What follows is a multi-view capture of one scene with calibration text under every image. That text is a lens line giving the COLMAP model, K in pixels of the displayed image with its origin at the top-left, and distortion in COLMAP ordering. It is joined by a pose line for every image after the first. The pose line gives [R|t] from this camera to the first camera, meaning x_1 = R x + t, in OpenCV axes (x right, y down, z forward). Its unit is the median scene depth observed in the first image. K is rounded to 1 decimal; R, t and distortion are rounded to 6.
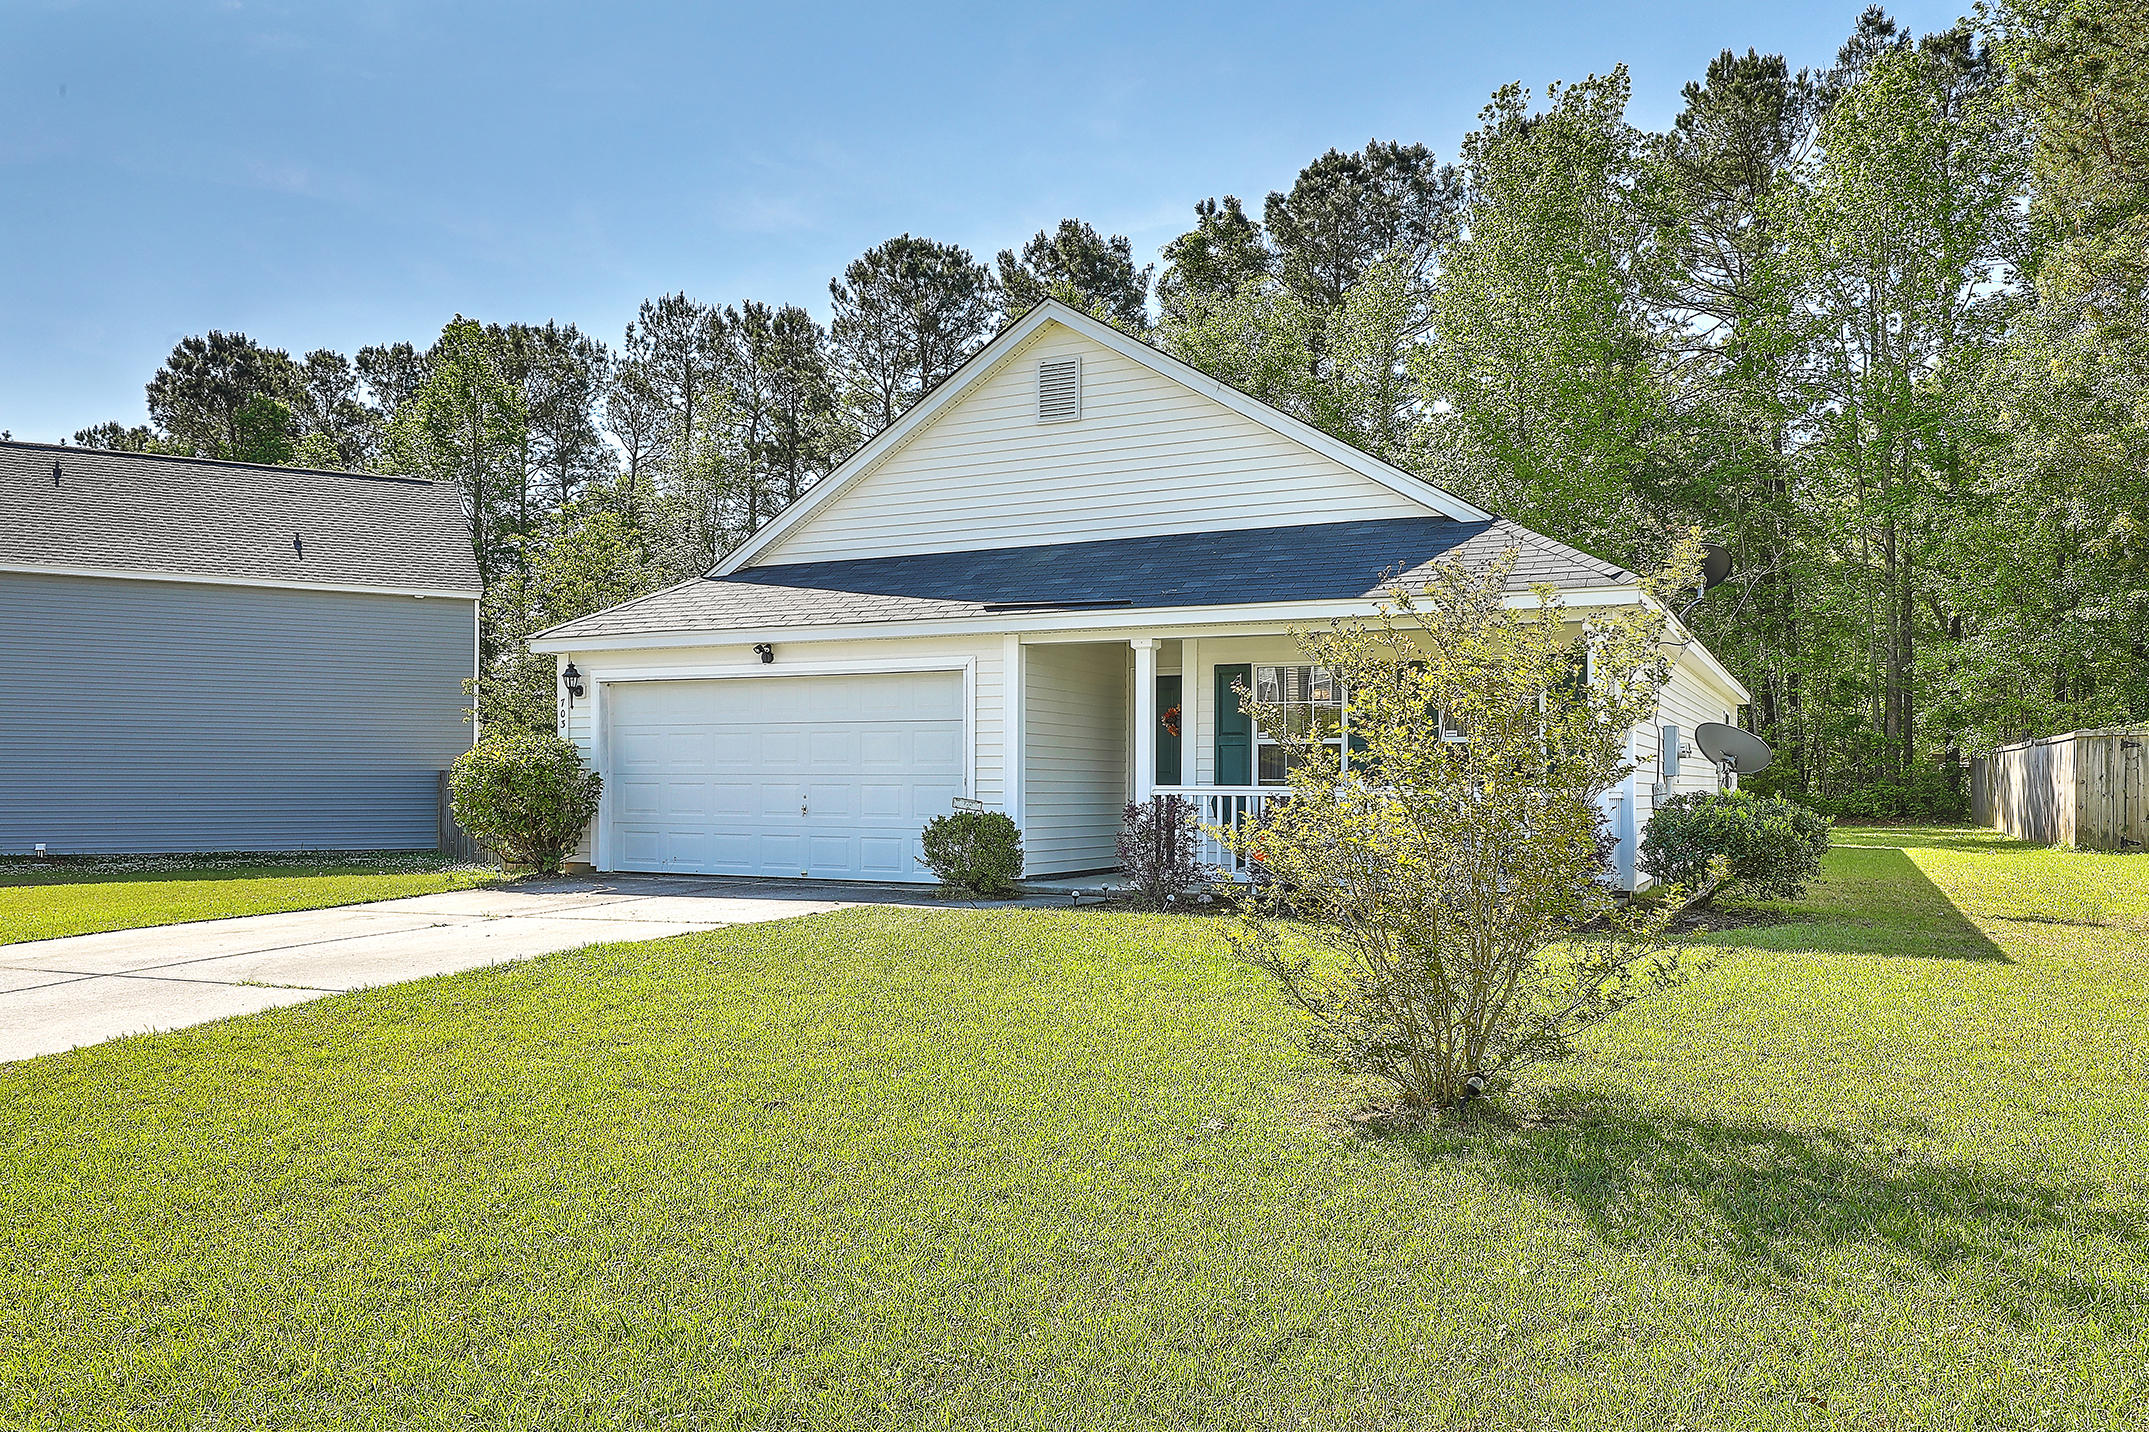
lens RADIAL K [[1541.8, 0, 1075.5], [0, 1541.8, 770.7], [0, 0, 1]] dist [-0.008804, 0.004397]
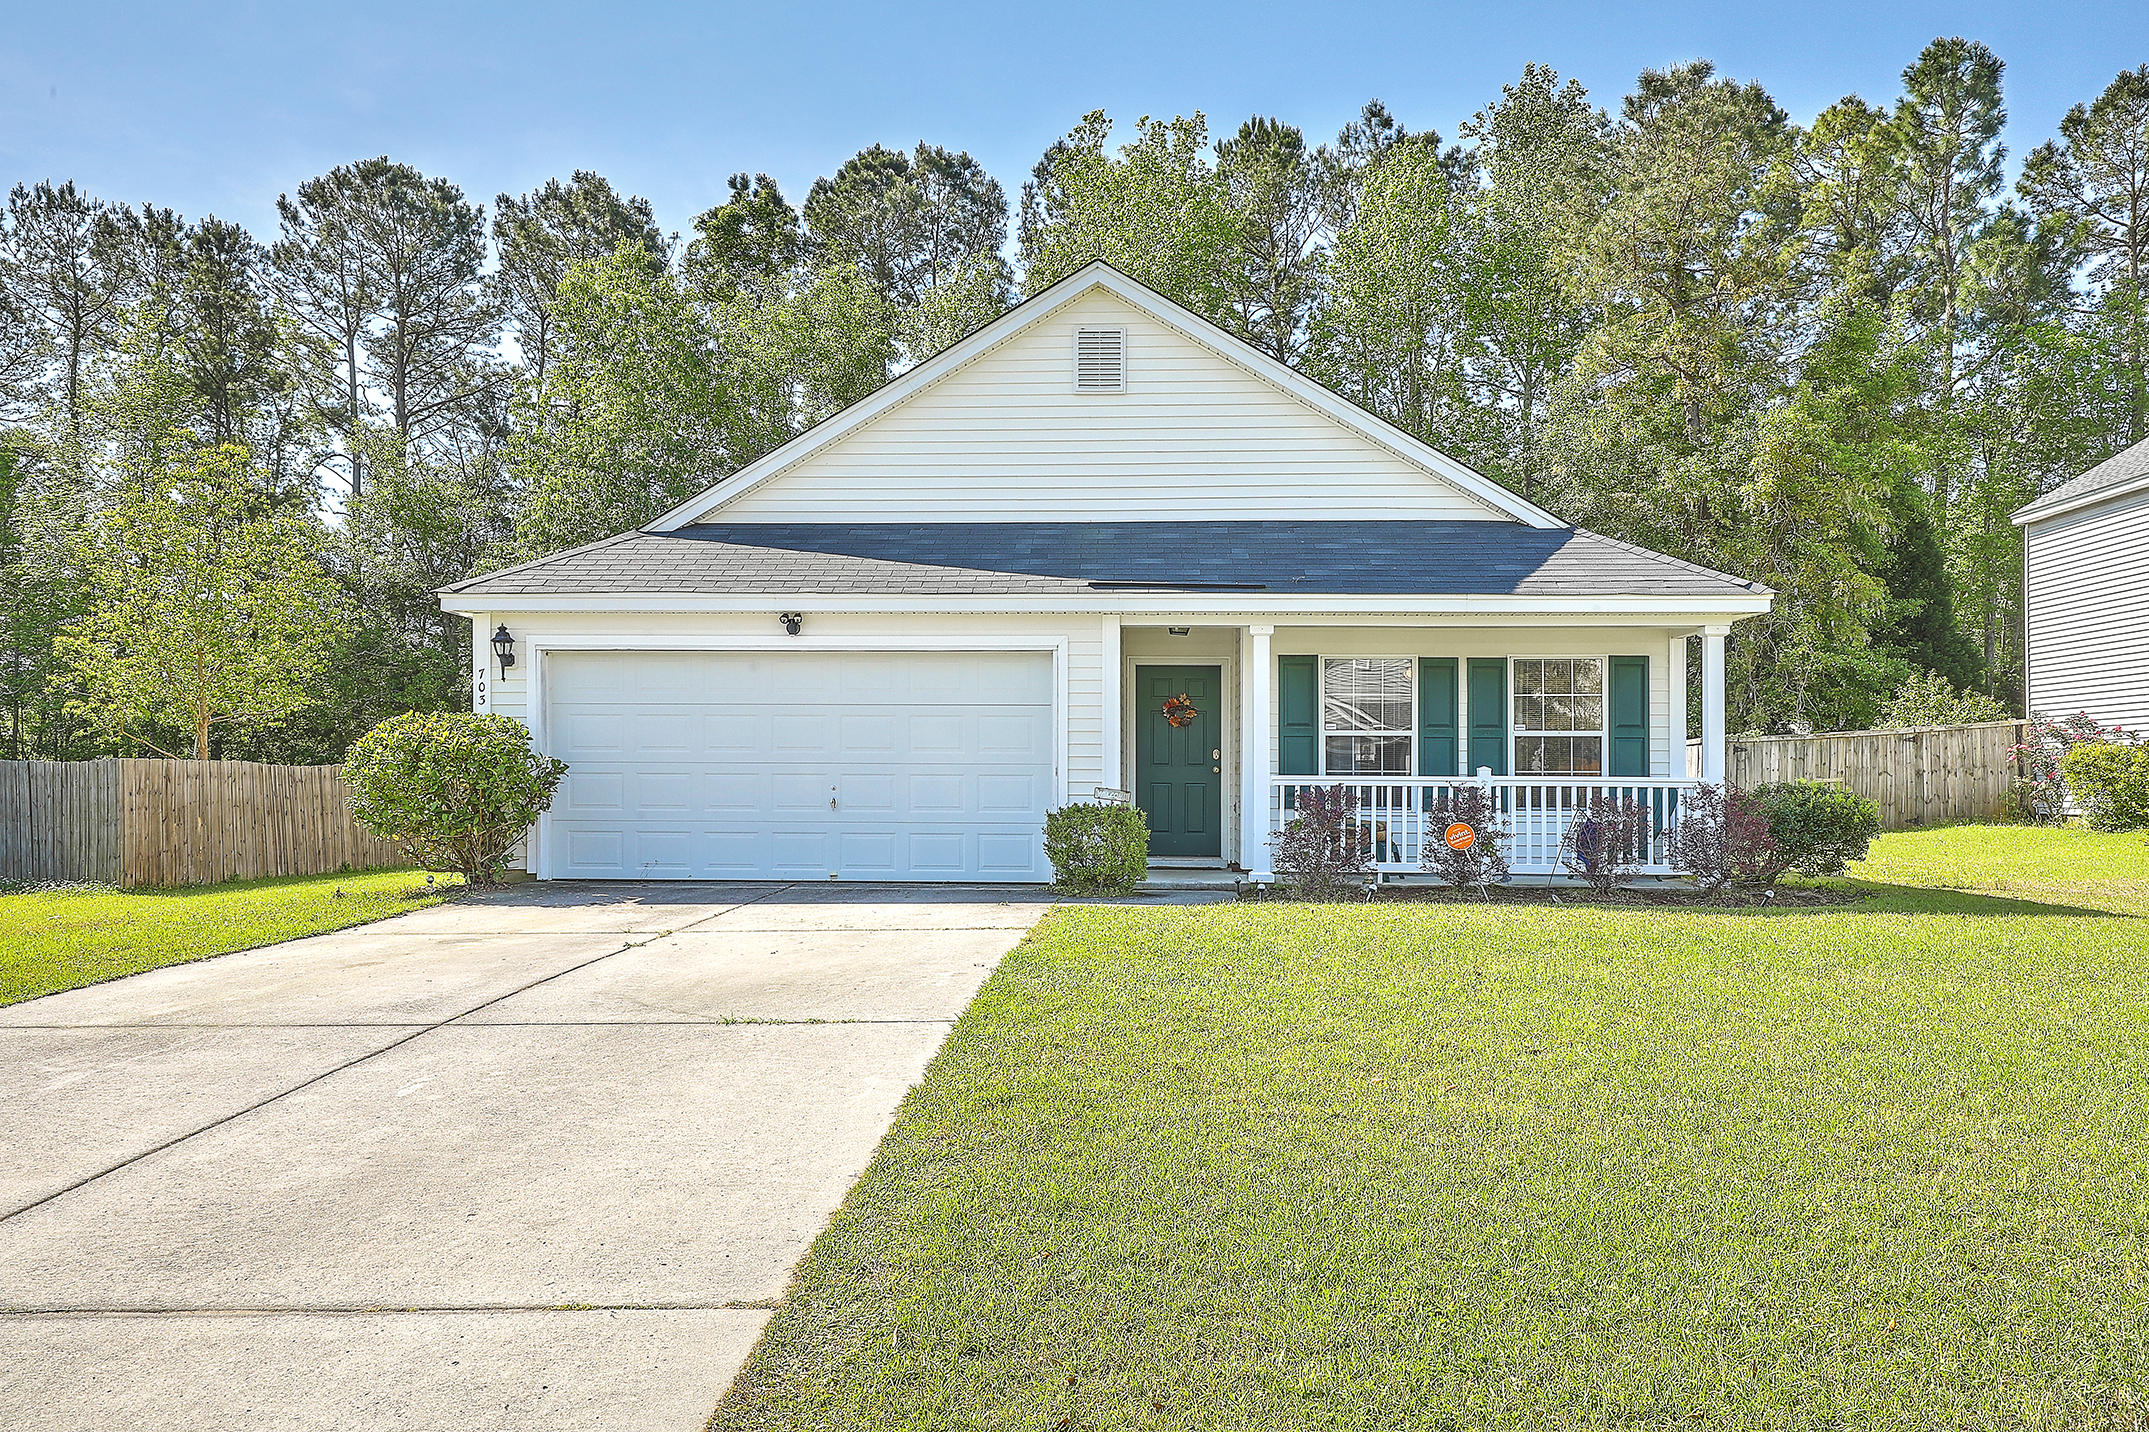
lens RADIAL K [[1512.4, 0, 1073.0], [0, 1512.4, 797.5], [0, 0, 1]] dist [0.001587, -0.002116]
pose [[0.911865, -0.003878, 0.410472, -0.210140], [-0.003916, 0.999828, 0.018146, 0.003074], [-0.410471, -0.018154, 0.911693, 0.078345]]
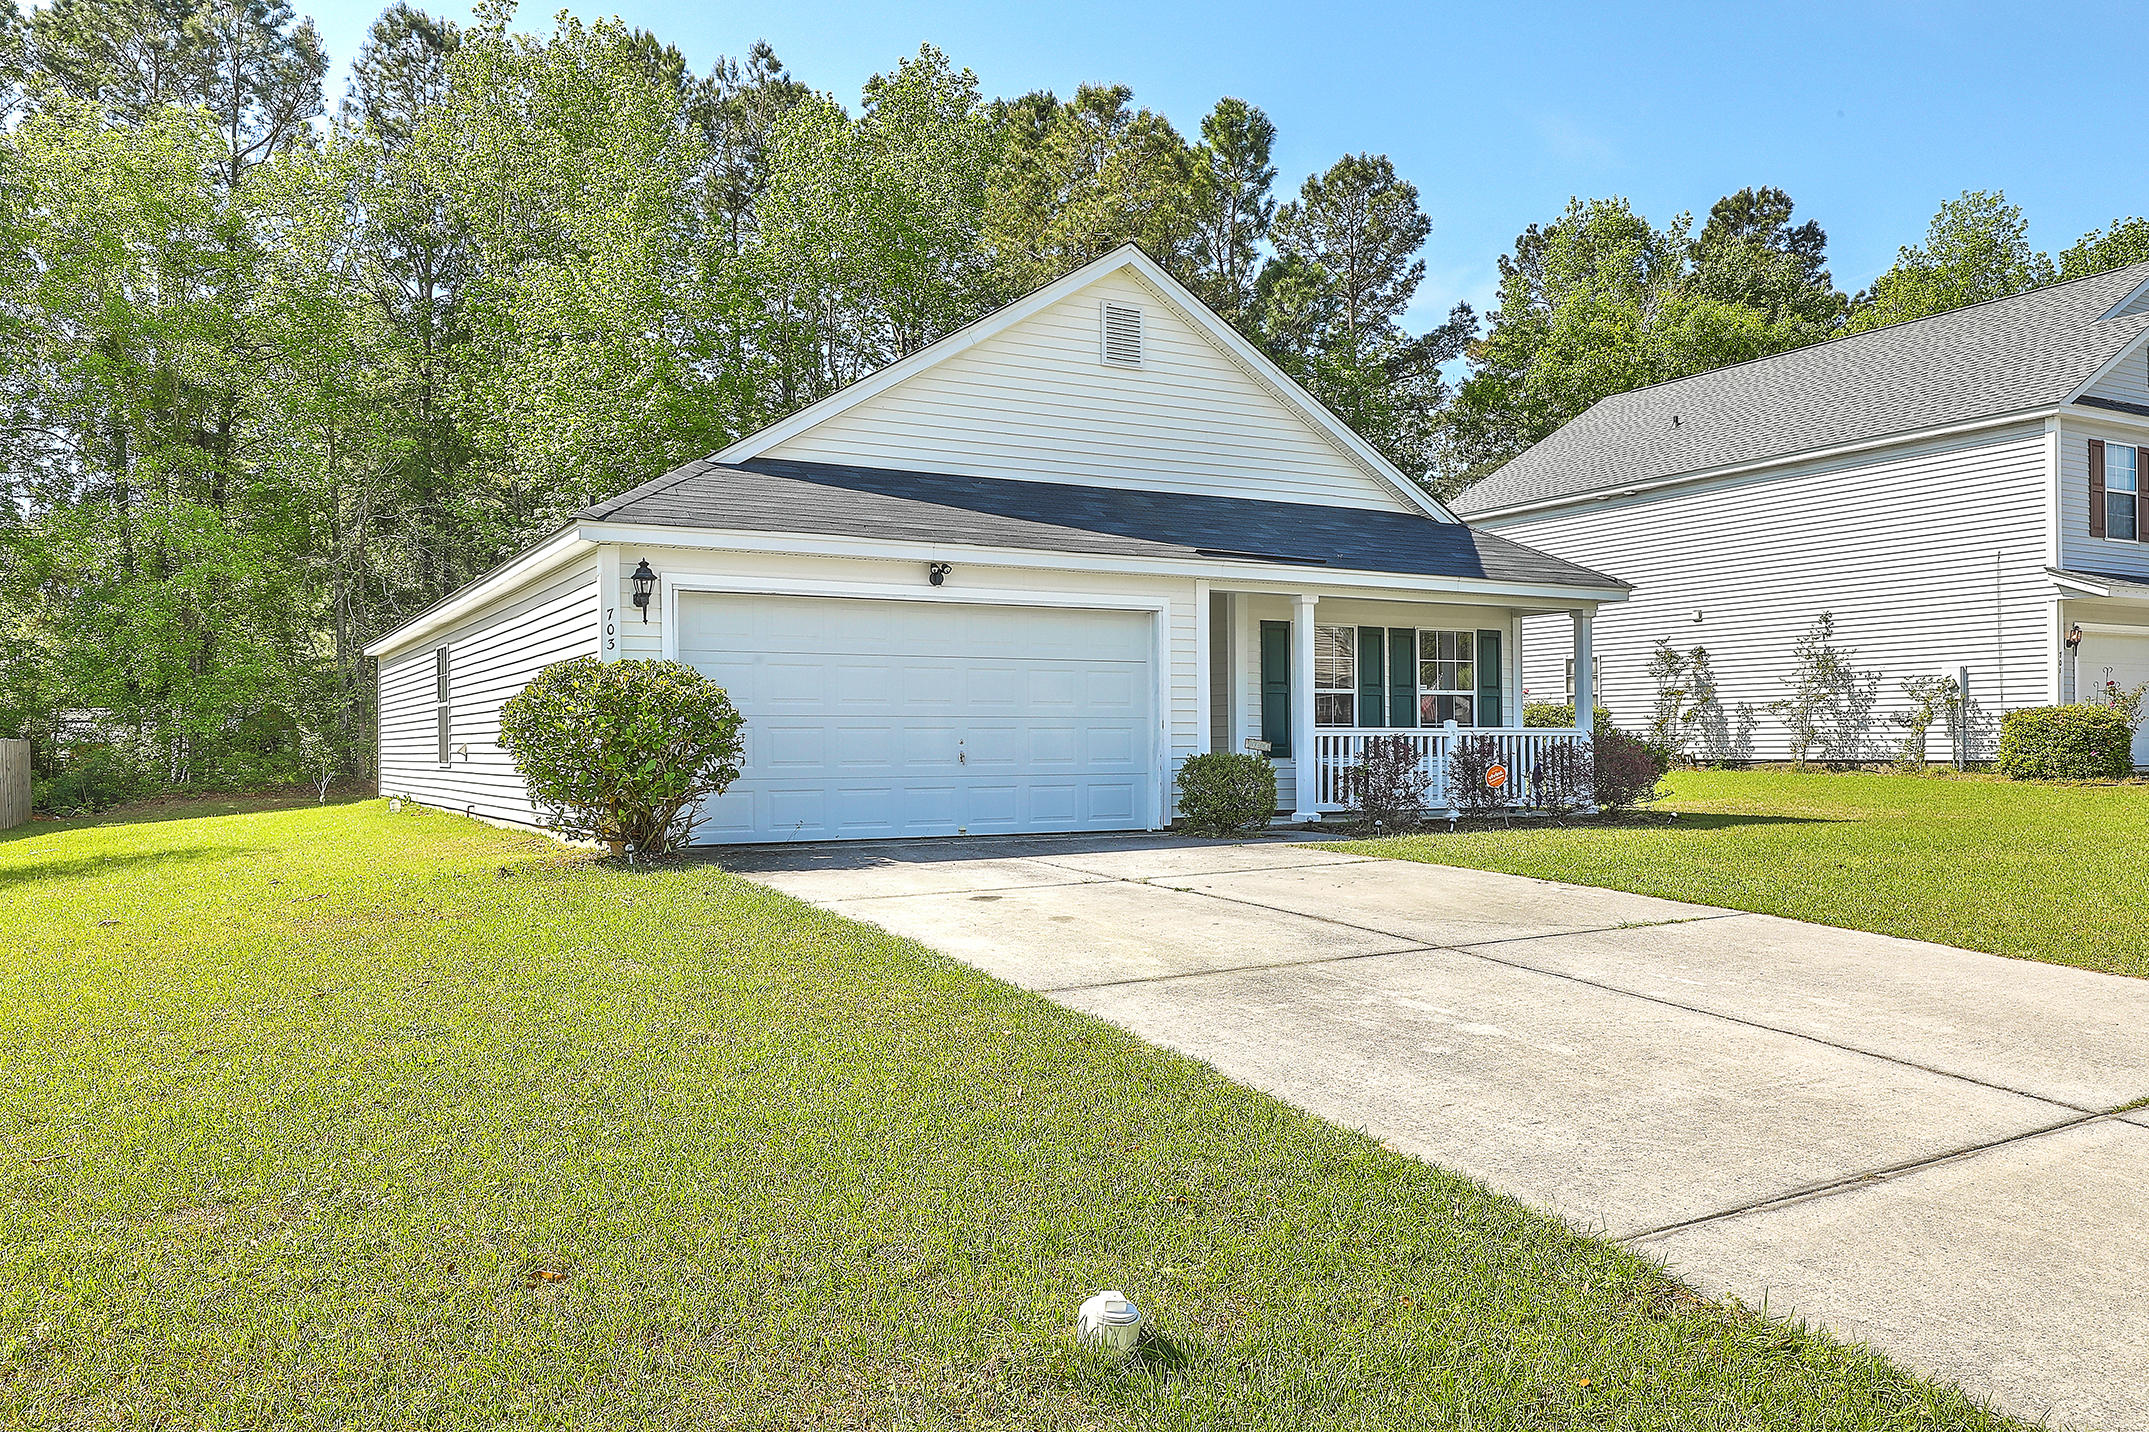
lens RADIAL K [[1589.6, 0, 1044.9], [0, 1589.6, 756.7], [0, 0, 1]] dist [0.011262, -0.008493]
pose [[0.565066, -0.014913, 0.824911, -0.461249], [-0.000747, 0.999827, 0.018586, 0.004335], [-0.825046, -0.011118, 0.564957, 0.232899]]
